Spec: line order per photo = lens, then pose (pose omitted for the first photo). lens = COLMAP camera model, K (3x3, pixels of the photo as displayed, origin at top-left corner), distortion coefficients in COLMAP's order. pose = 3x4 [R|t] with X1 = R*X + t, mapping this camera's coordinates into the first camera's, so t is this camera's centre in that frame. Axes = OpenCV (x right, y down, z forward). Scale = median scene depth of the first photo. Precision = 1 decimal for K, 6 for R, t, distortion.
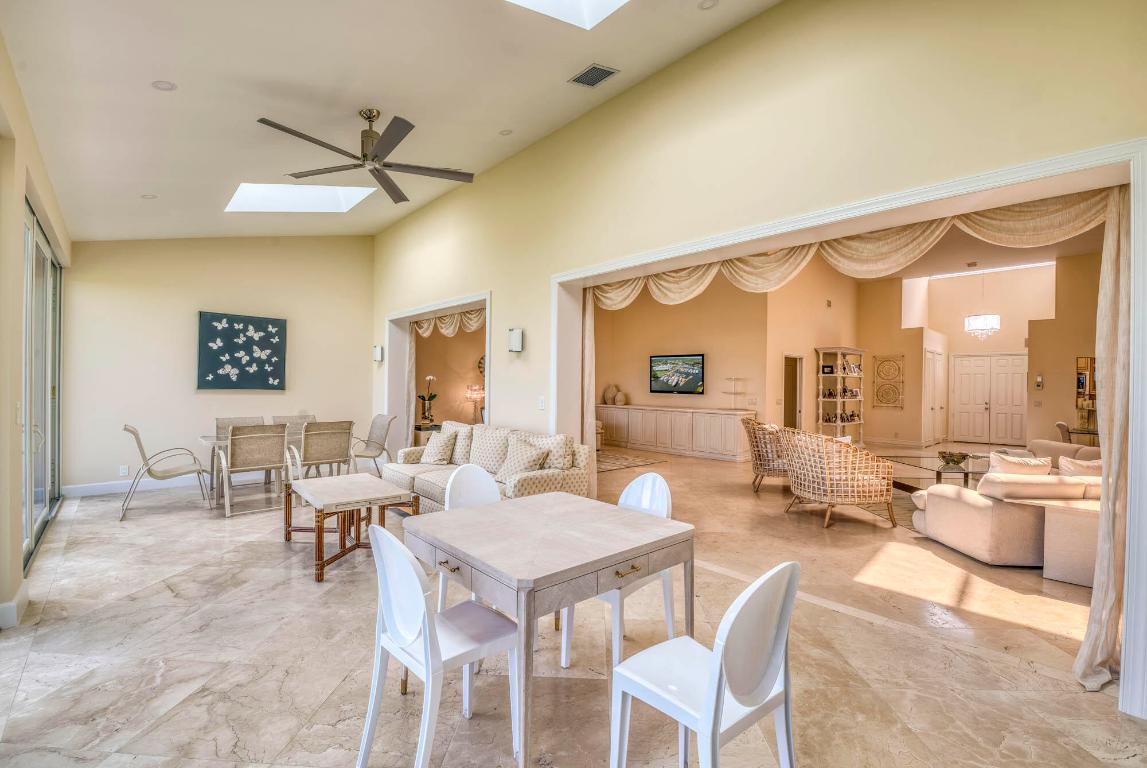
lens RADIAL K [[497.7, 0, 570.4], [0, 497.7, 388.2], [0, 0, 1]] dist [-0.016898, -0.000677]
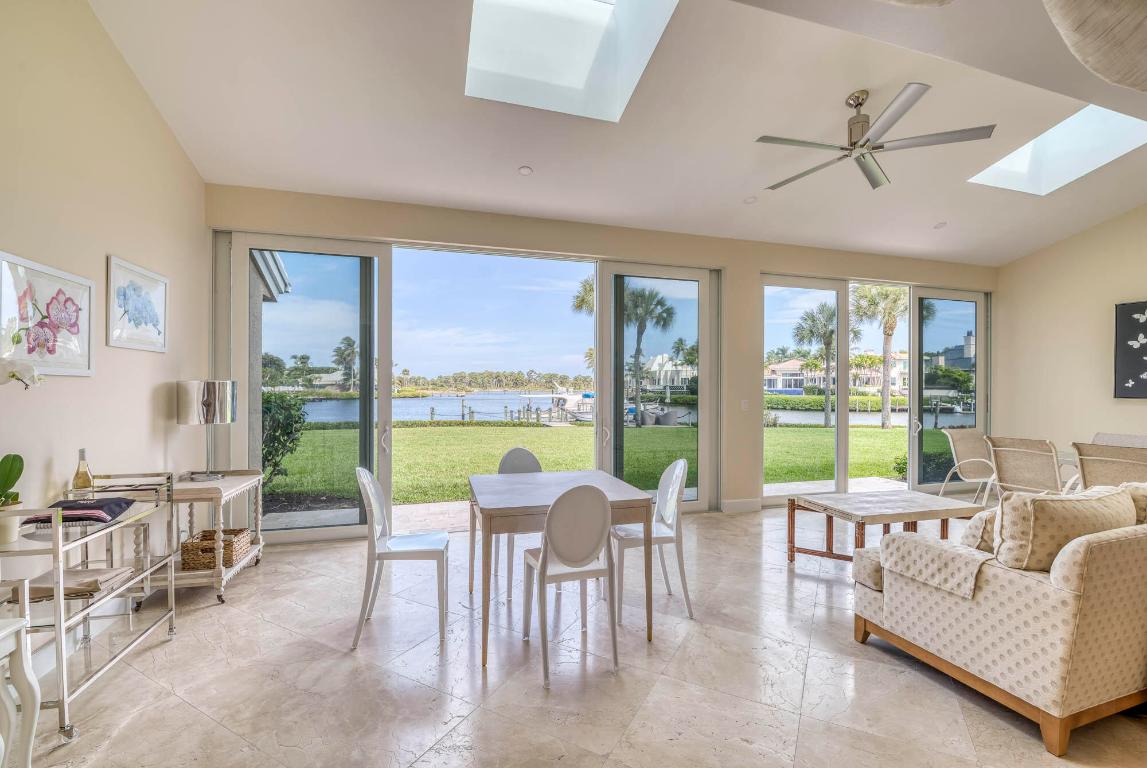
lens RADIAL K [[492.7, 0, 575.4], [0, 492.7, 387.5], [0, 0, 1]] dist [-0.000103, -0.011624]
pose [[-0.436993, -0.013230, -0.899368, 0.263419], [-0.012898, 0.999881, -0.008441, 0.001718], [0.899373, 0.007911, -0.437111, 0.375979]]
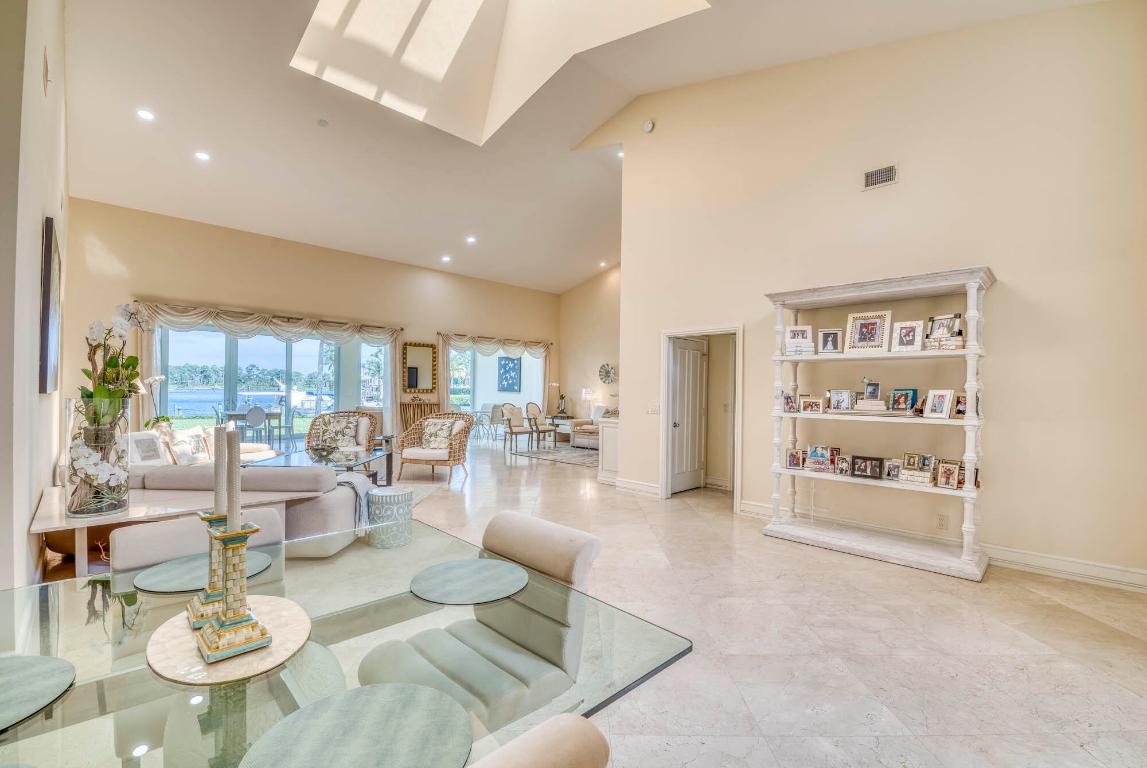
lens RADIAL K [[492.7, 0, 575.4], [0, 492.7, 387.5], [0, 0, 1]] dist [-0.000103, -0.011624]
pose [[0.040845, -0.015832, -0.999040, 1.082664], [-0.018819, 0.999685, -0.016612, 0.011520], [0.998988, 0.019479, 0.040534, 0.886295]]
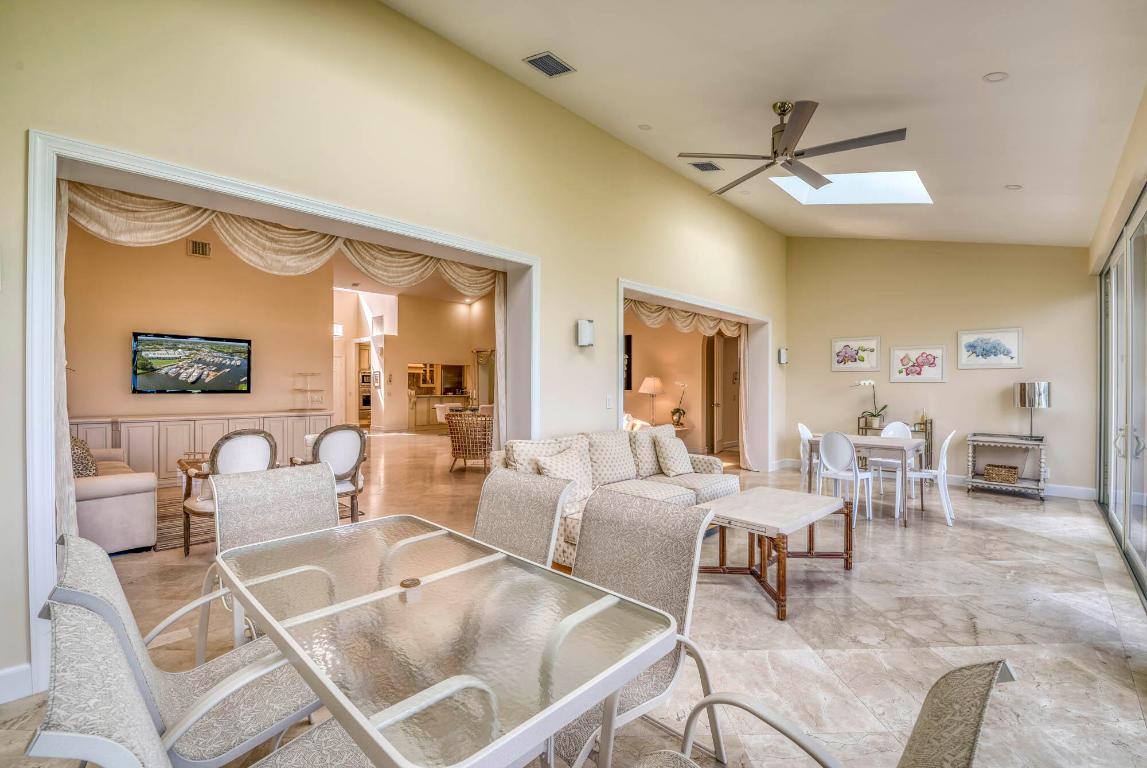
lens RADIAL K [[494.7, 0, 576.2], [0, 494.7, 386.9], [0, 0, 1]] dist [-0.013207, -0.003460]
pose [[-0.068710, -0.013147, 0.997550, -0.545523], [0.002731, 0.999907, 0.013366, -0.006917], [-0.997633, 0.003643, -0.068668, 0.593660]]
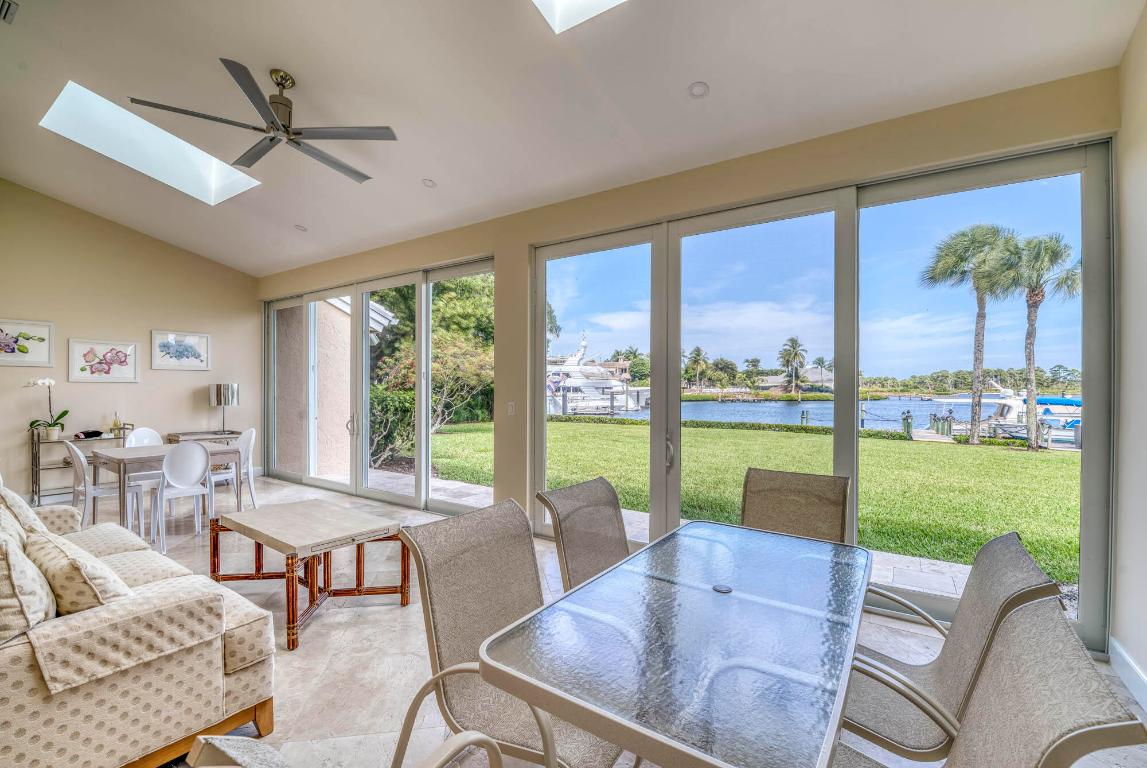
lens RADIAL K [[492.7, 0, 575.4], [0, 492.7, 387.5], [0, 0, 1]] dist [-0.000103, -0.011624]
pose [[-0.971516, -0.016294, -0.236413, -0.286562], [-0.017281, 0.999848, 0.002103, -0.007810], [0.236342, 0.006129, -0.971650, 0.792309]]
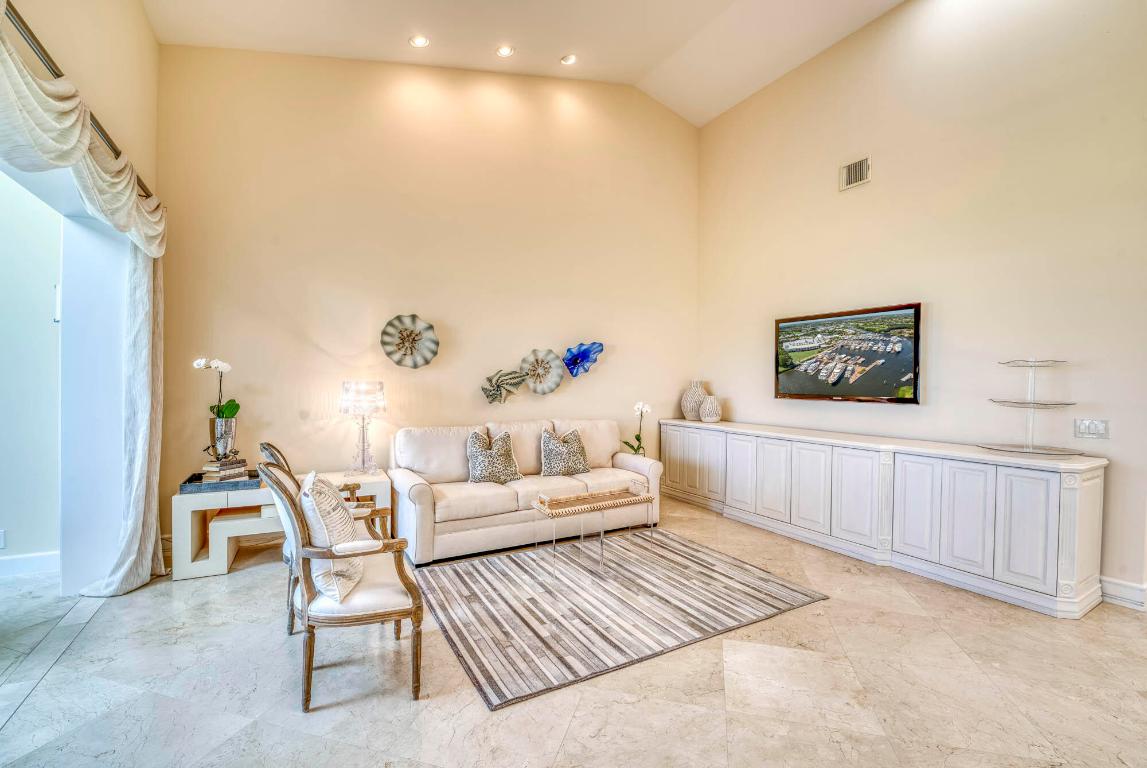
lens RADIAL K [[492.7, 0, 575.4], [0, 492.7, 387.5], [0, 0, 1]] dist [-0.000103, -0.011624]
pose [[0.975037, 0.001098, -0.222038, 0.093339], [-0.000977, 0.999999, 0.000652, -0.001365], [0.222038, -0.000419, 0.975038, 0.591579]]
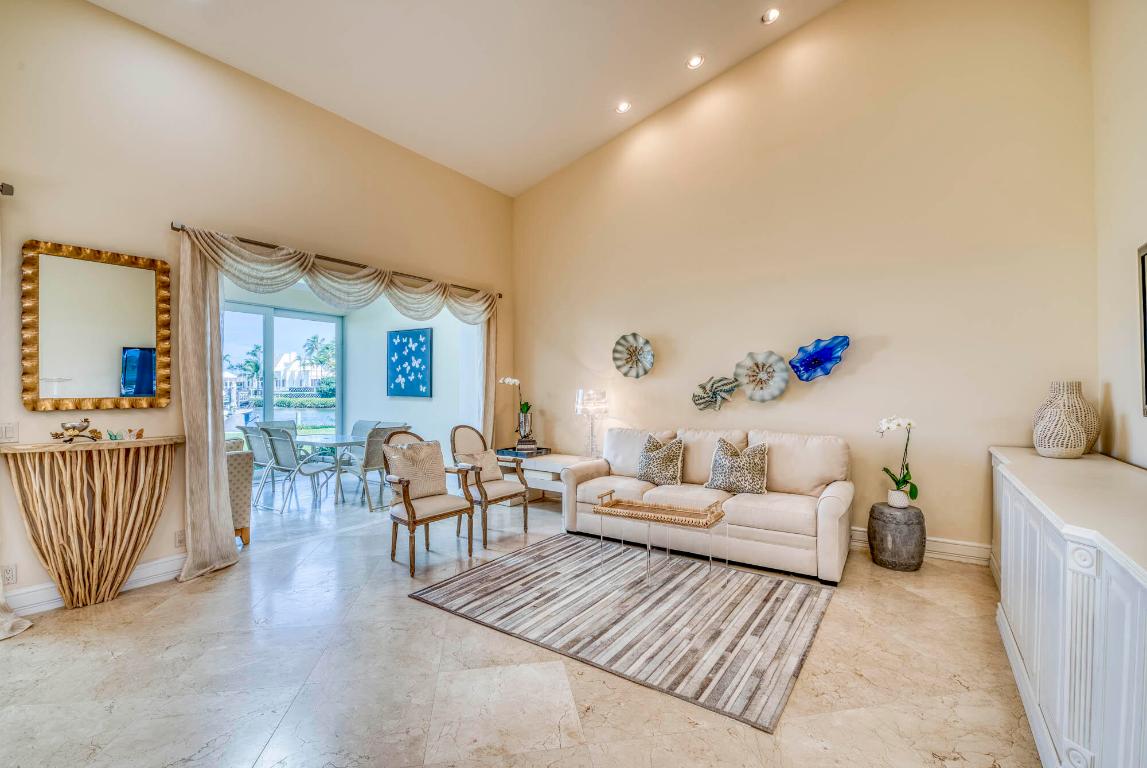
lens RADIAL K [[492.7, 0, 575.4], [0, 492.7, 387.5], [0, 0, 1]] dist [-0.000103, -0.011624]
pose [[0.220367, -0.016599, -0.975276, 0.368913], [-0.001759, 0.999847, -0.017415, 0.000998], [0.975415, 0.005553, 0.220304, 0.828016]]
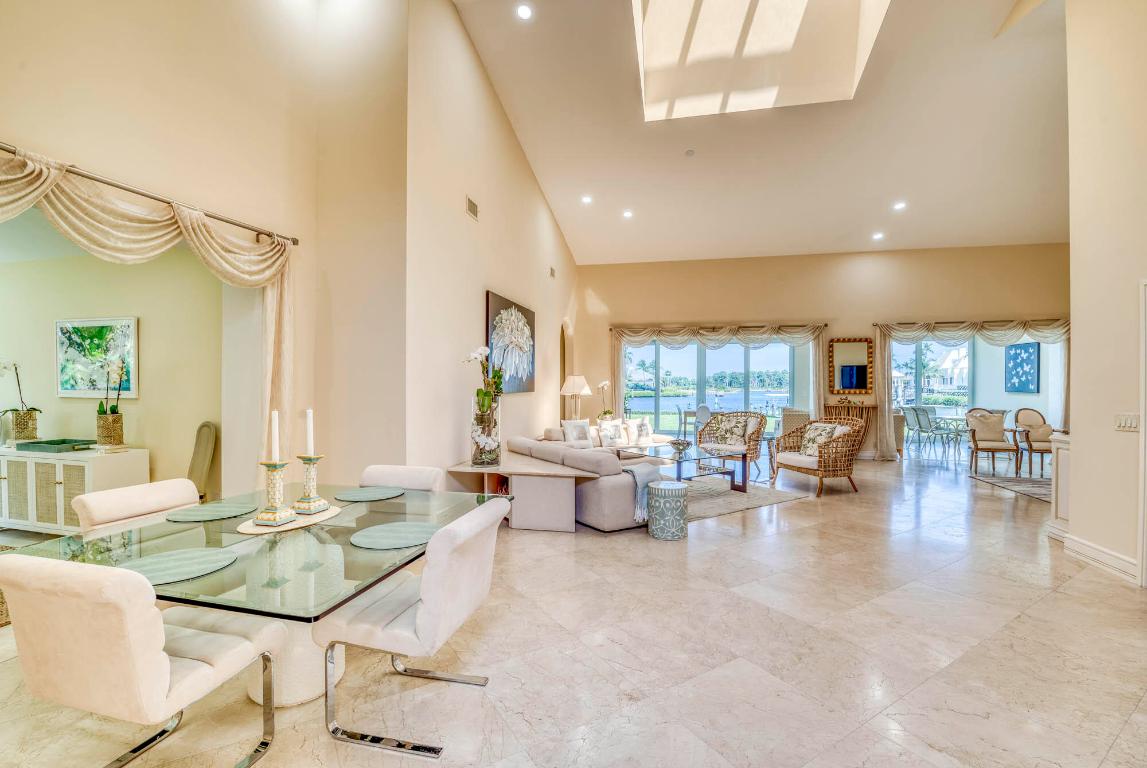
lens RADIAL K [[491.8, 0, 573.1], [0, 491.8, 390.8], [0, 0, 1]] dist [-0.003094, -0.012108]
pose [[-0.827429, -0.010393, -0.561474, 0.971594], [-0.016660, 0.999843, 0.006044, 0.008577], [0.561323, 0.014355, -0.827473, 1.080240]]
